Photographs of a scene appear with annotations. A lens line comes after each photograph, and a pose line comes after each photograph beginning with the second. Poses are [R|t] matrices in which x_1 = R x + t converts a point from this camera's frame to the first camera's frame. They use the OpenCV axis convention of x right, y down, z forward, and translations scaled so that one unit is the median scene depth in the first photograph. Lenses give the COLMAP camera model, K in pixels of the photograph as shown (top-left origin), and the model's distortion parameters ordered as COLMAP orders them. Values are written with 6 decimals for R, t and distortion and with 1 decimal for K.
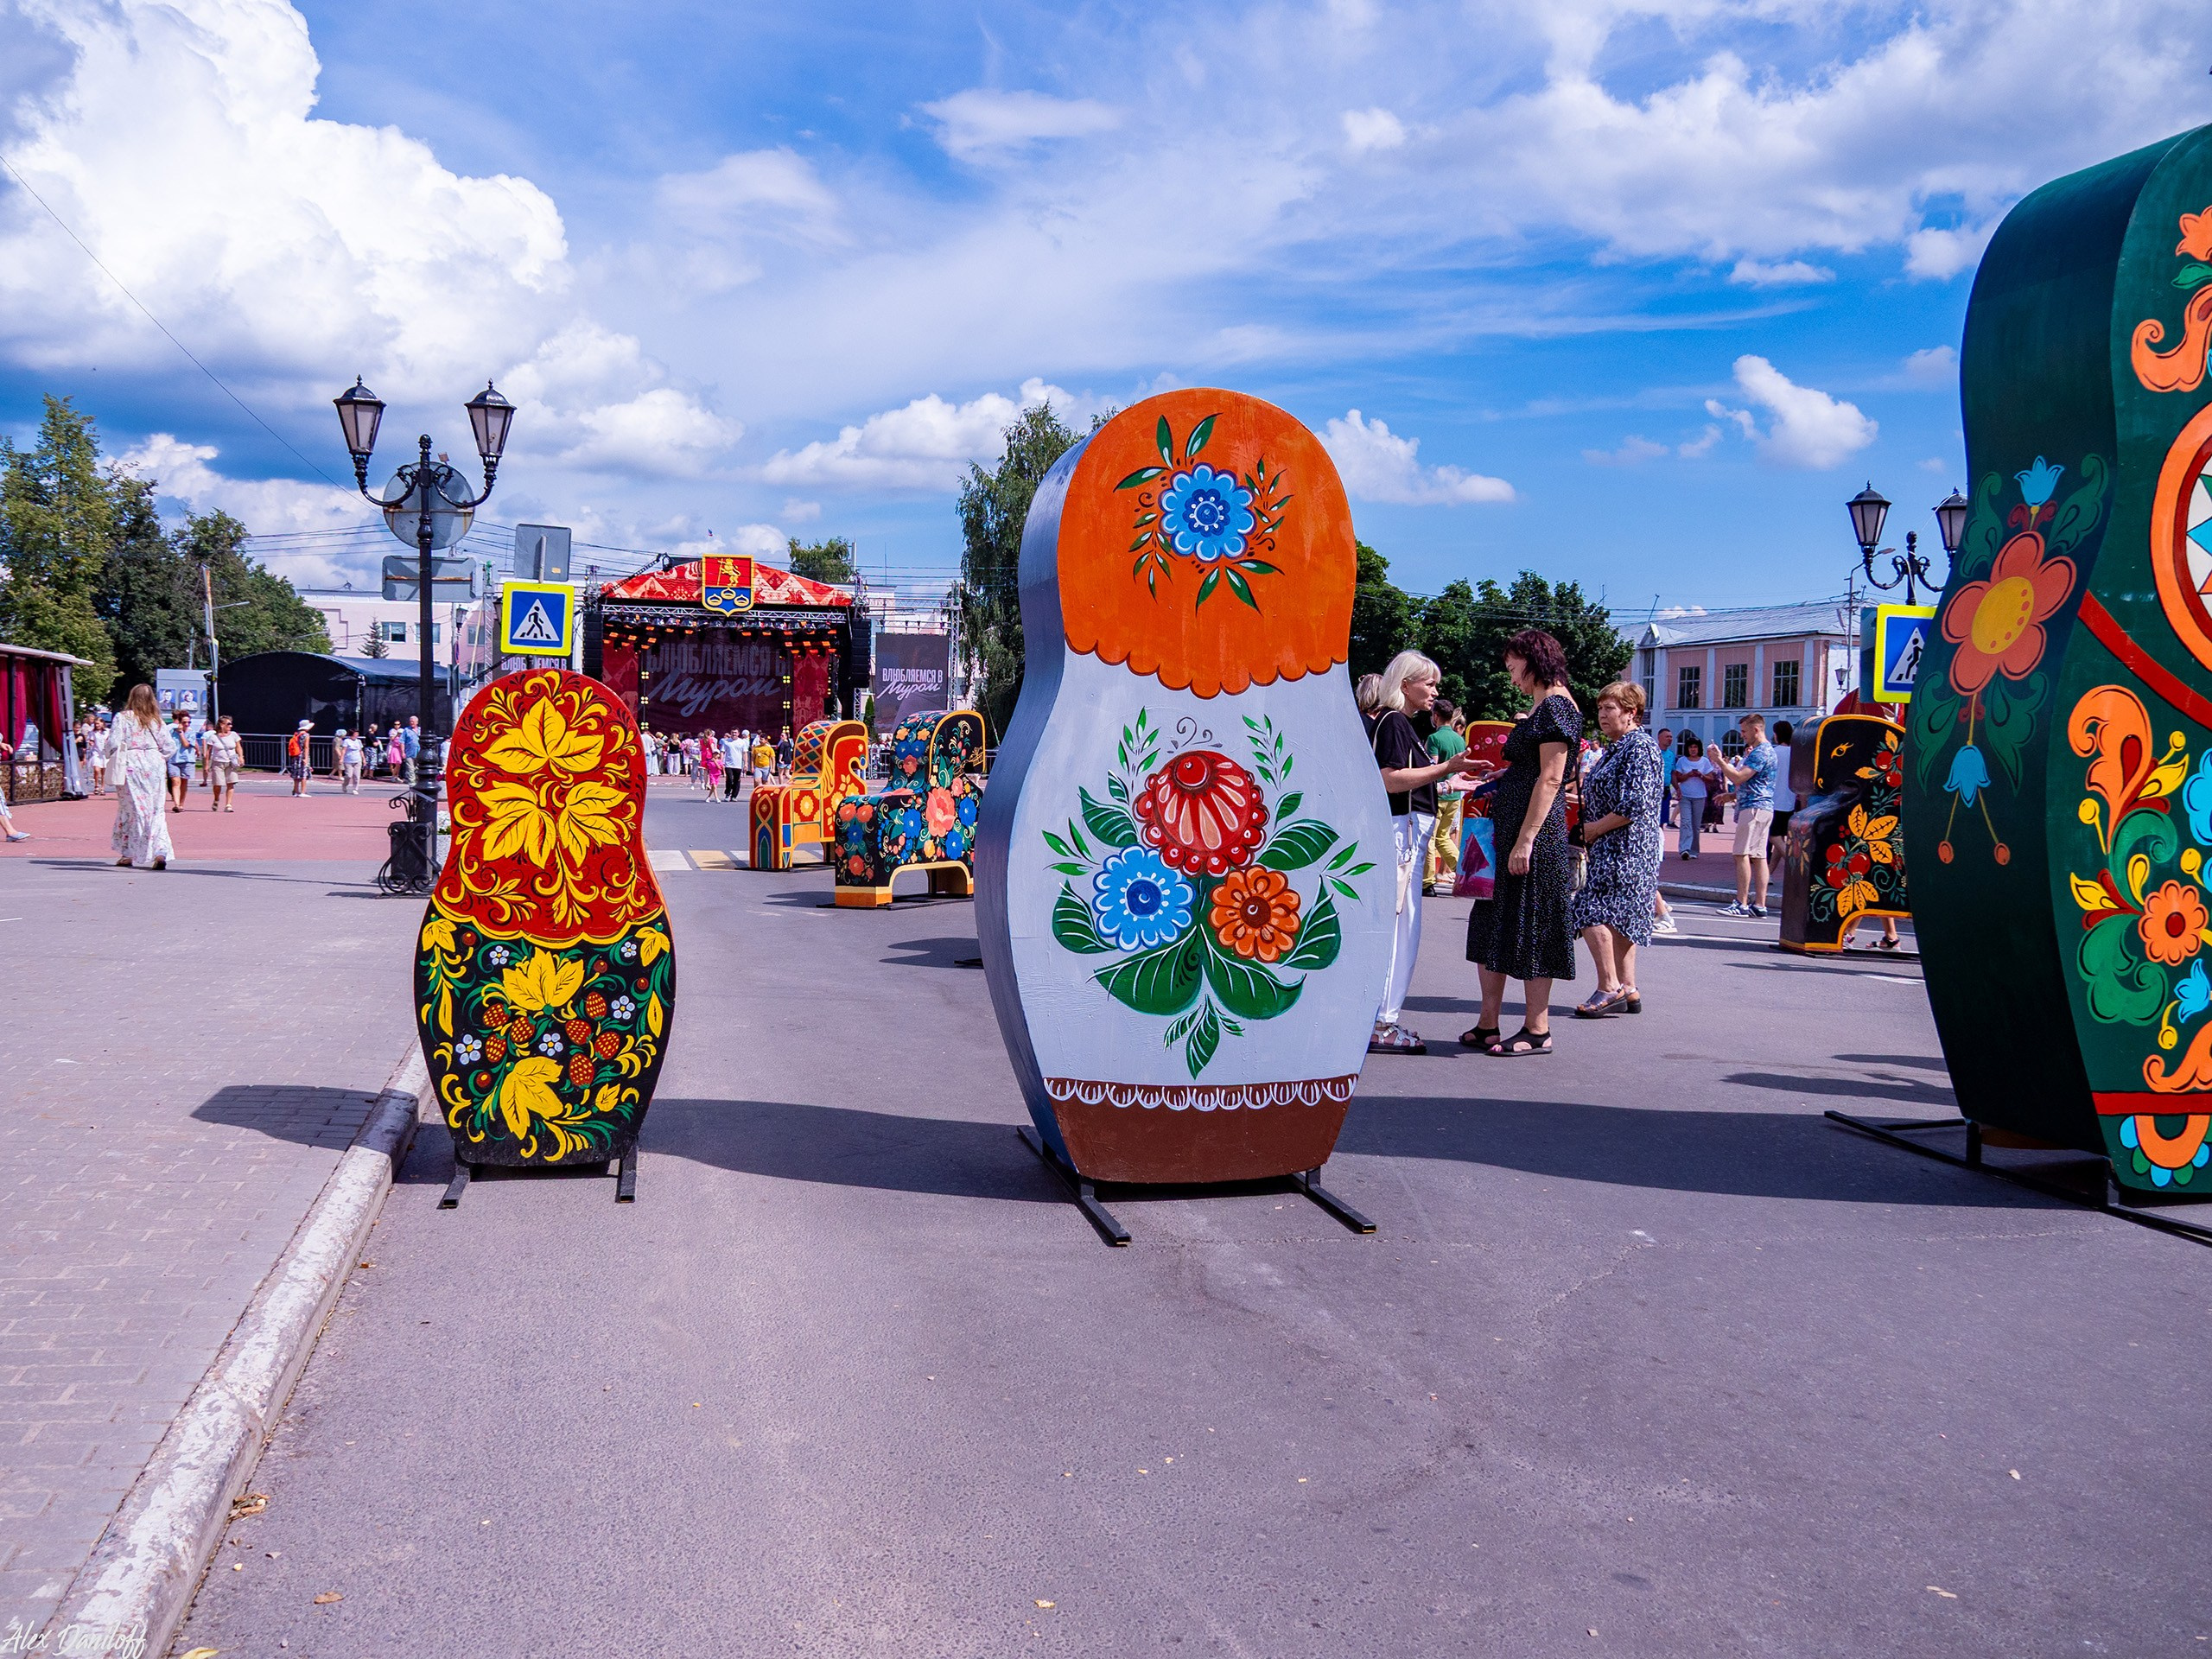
lens RADIAL K [[1809.3, 0, 1084.5], [0, 1809.3, 934.7], [0, 0, 1]] dist [-0.054595, 0.003086]
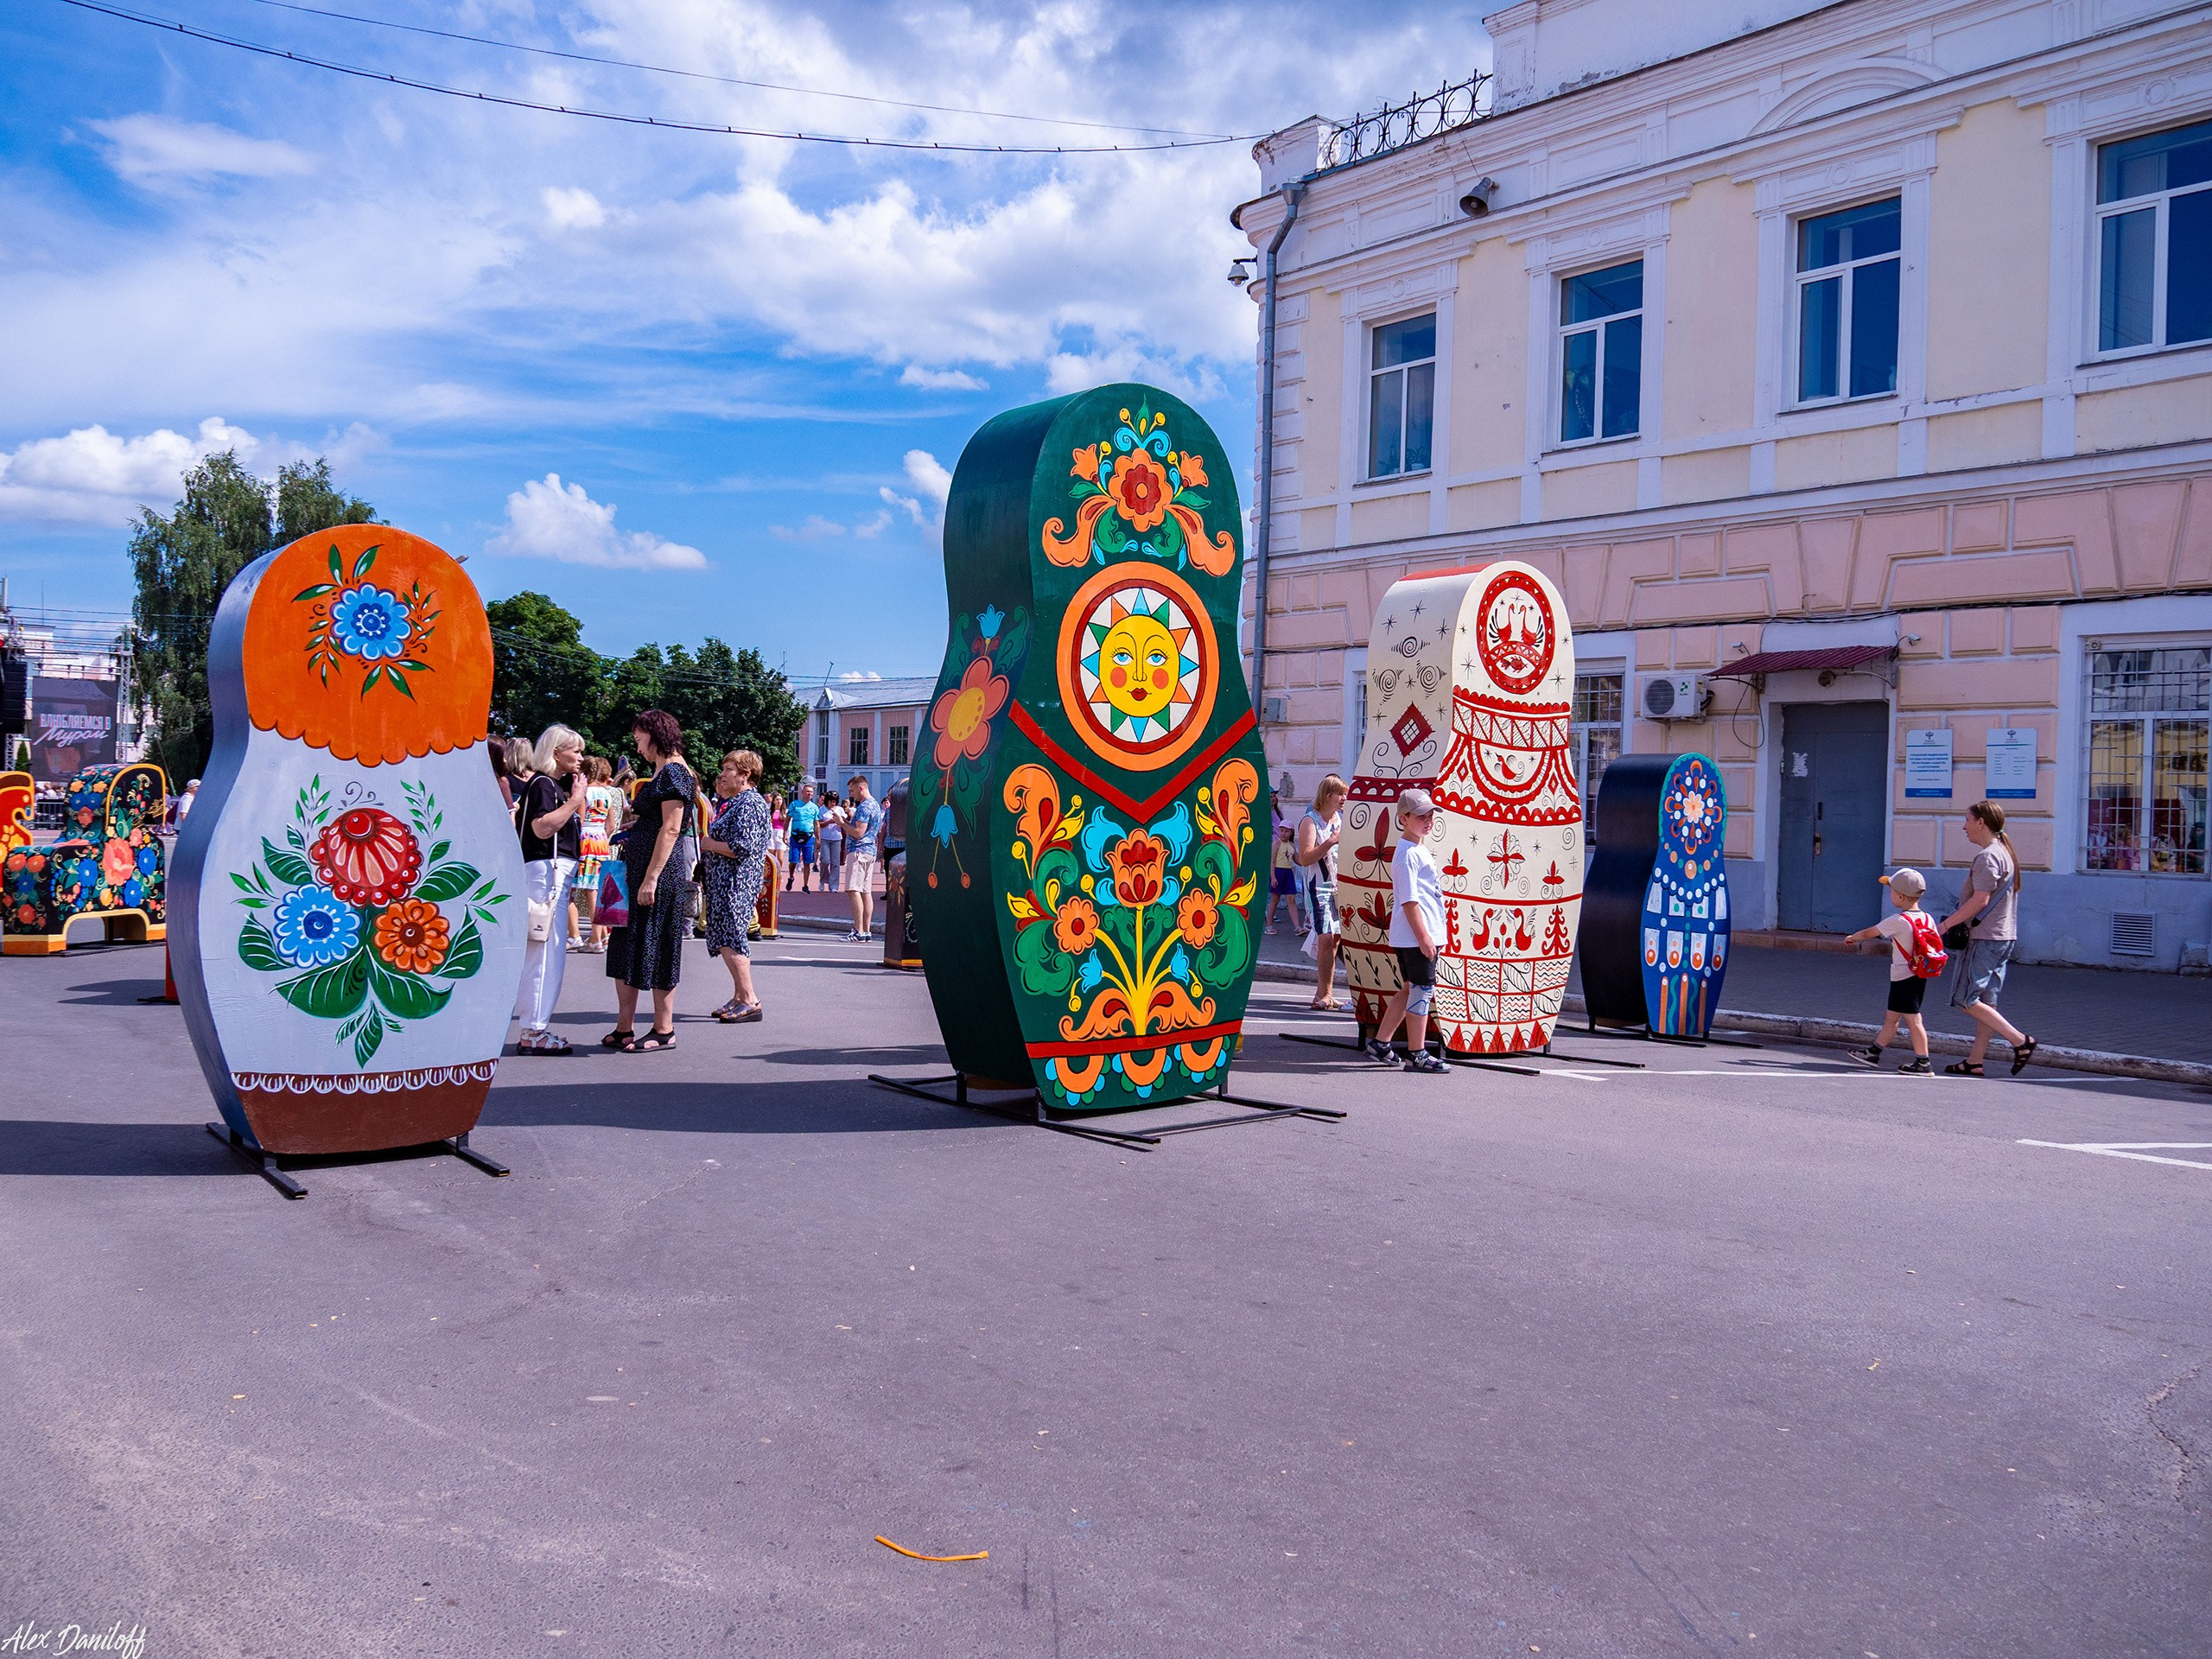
lens RADIAL K [[1811.9, 0, 1106.0], [0, 1811.9, 829.5], [0, 0, 1]] dist [-0.050244, 0.019185]
pose [[0.906507, -0.001127, 0.422189, 0.001935], [0.037063, 0.996348, -0.076921, 0.021267], [-0.420560, 0.085377, 0.903238, -0.258209]]
